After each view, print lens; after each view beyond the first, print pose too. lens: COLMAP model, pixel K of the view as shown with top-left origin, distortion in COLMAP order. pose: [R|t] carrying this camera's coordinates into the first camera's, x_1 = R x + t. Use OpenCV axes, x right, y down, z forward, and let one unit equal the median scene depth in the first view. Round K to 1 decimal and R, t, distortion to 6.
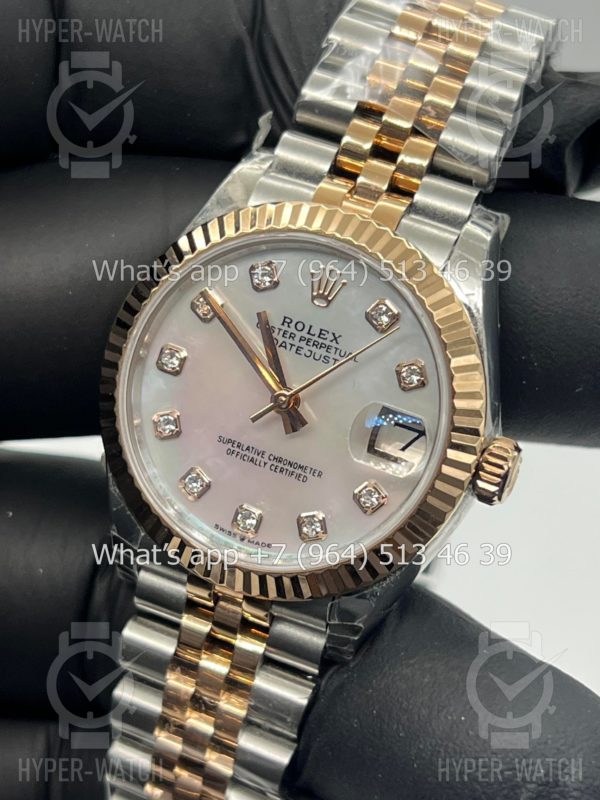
lens RADIAL K [[1758.3, 0, 299.6], [0, 1758.3, 382.1], [0, 0, 1]] dist [0.097595, -0.214173]
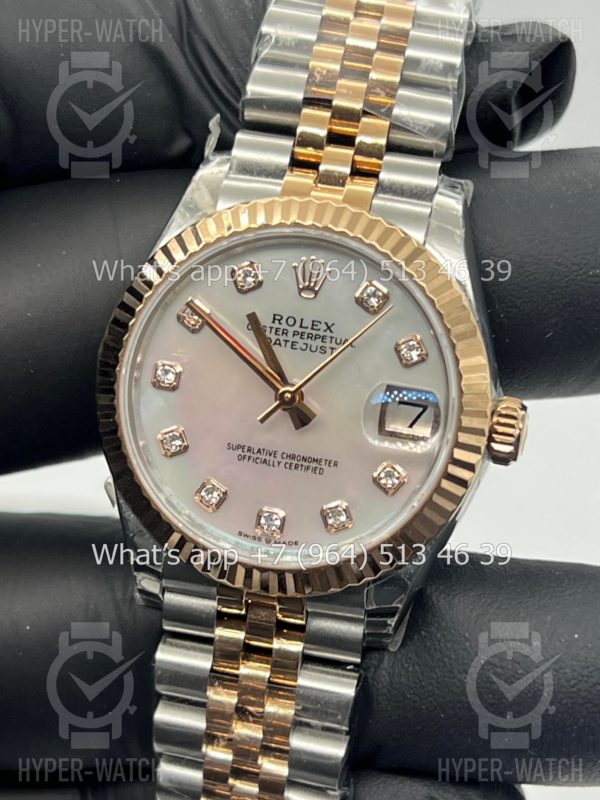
lens RADIAL K [[1758.3, 0, 299.6], [0, 1758.3, 382.1], [0, 0, 1]] dist [0.097595, -0.214173]
pose [[0.981049, -0.162717, 0.105199, -0.104724], [0.162972, 0.986611, 0.006223, -0.003101], [-0.104803, 0.011039, 0.994432, 0.007135]]
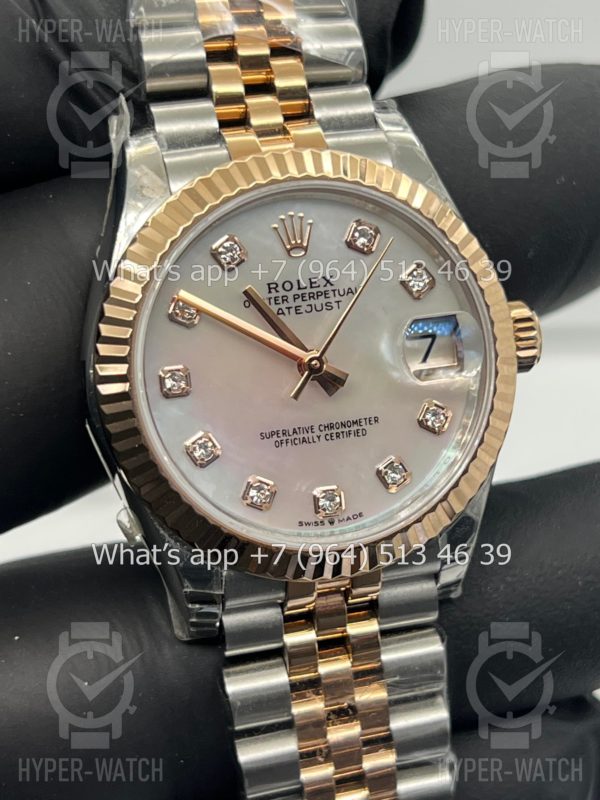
lens RADIAL K [[1758.3, 0, 299.6], [0, 1758.3, 382.1], [0, 0, 1]] dist [0.097595, -0.214173]
pose [[0.801753, -0.426083, 0.419100, -0.397695], [0.427044, 0.899009, 0.097036, -0.072407], [-0.418120, 0.101175, 0.902740, 0.170855]]
